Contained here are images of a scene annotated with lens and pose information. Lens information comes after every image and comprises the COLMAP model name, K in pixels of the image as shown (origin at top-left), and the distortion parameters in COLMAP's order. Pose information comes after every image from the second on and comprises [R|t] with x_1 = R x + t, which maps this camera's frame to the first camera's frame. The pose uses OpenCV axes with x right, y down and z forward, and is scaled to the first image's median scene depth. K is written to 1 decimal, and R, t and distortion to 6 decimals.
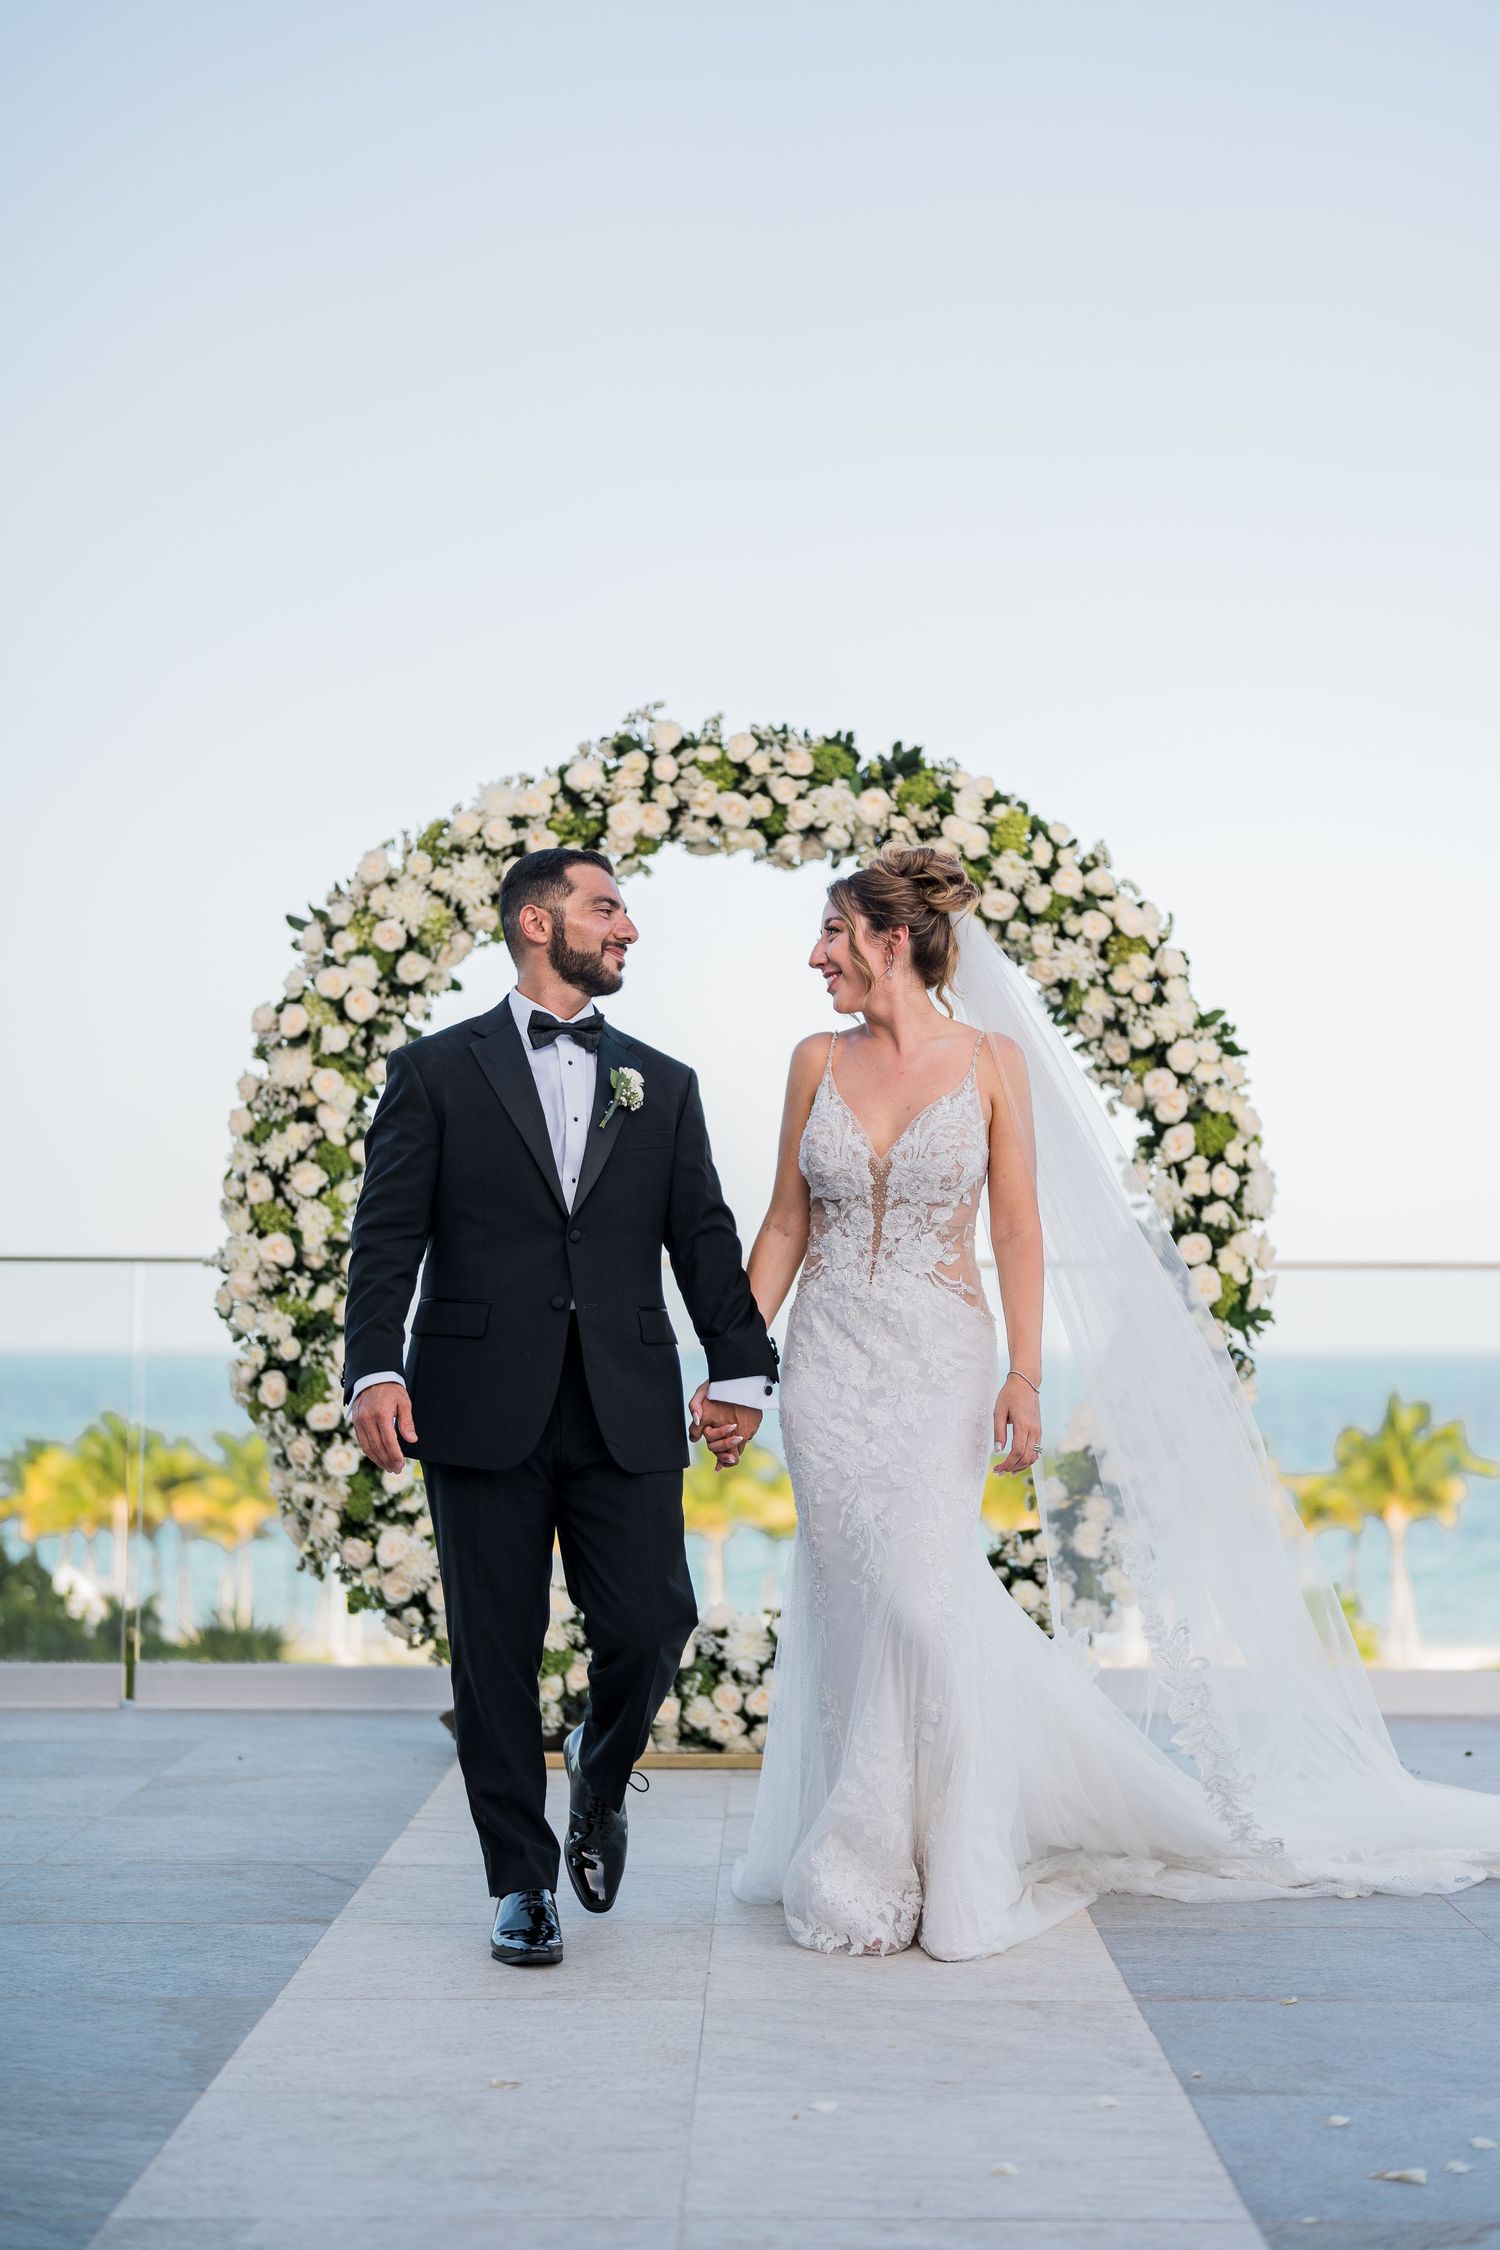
lens RADIAL K [[3508.2, 0, 763.5], [0, 3508.2, 1106.6], [0, 0, 1]] dist [0.011761, 0.000000]
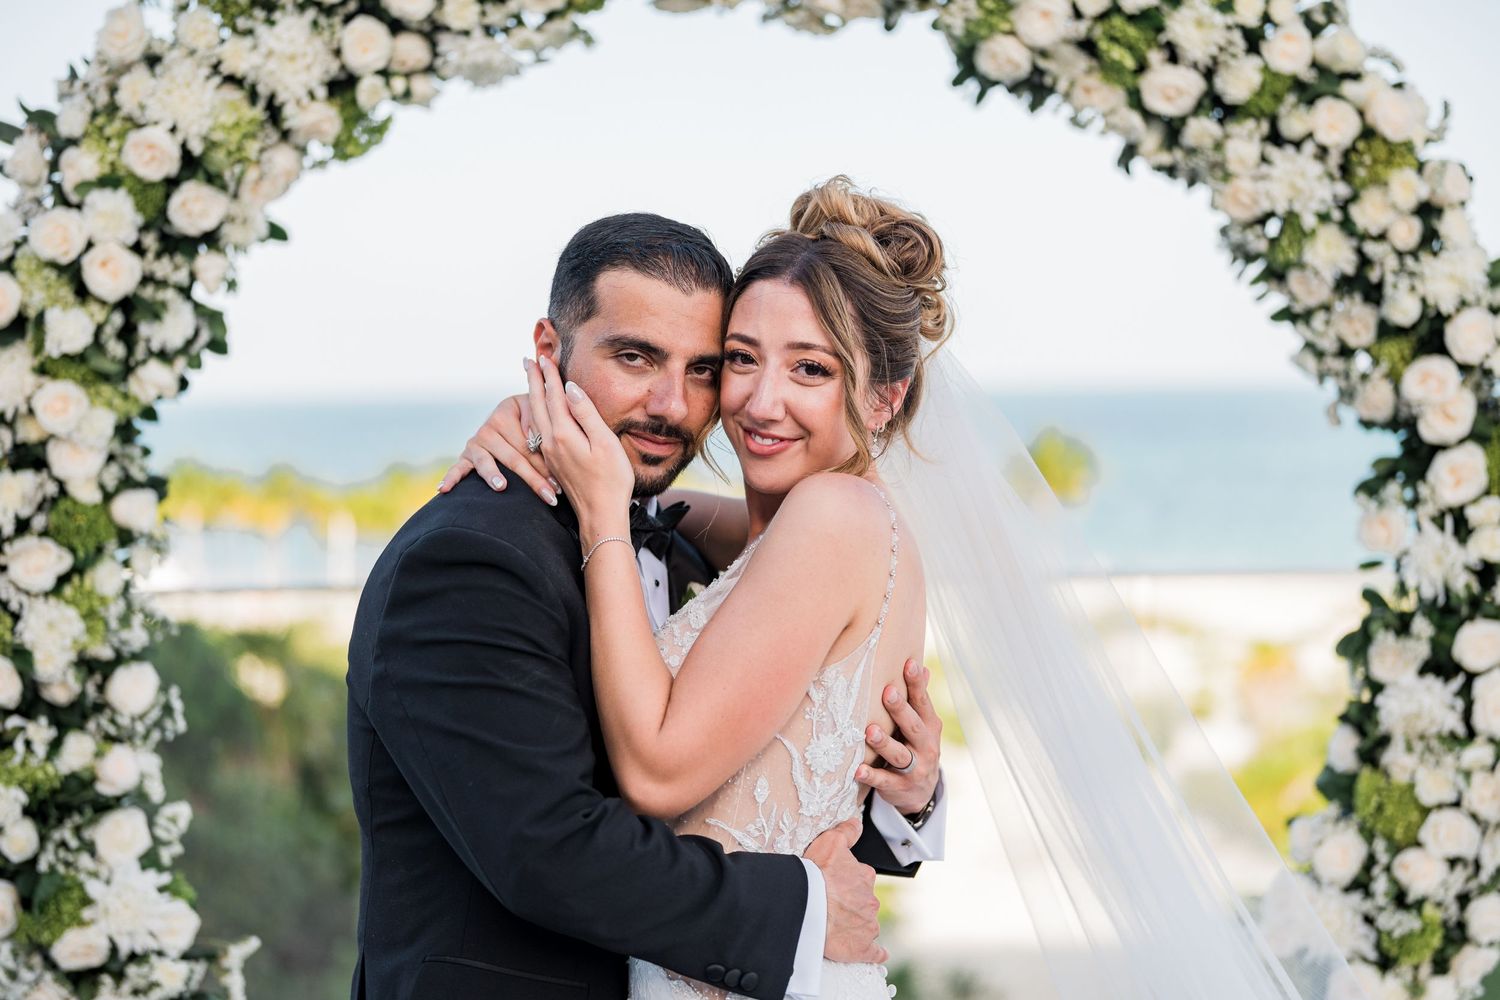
lens RADIAL K [[2338.8, 0, 763.9], [0, 2338.8, 508.6], [0, 0, 1]] dist [0.011761, 0.000000]
pose [[0.998526, -0.019507, 0.050655, -0.025362], [0.012883, 0.991699, 0.127937, -0.038495], [-0.052730, -0.127096, 0.990488, 0.595861]]
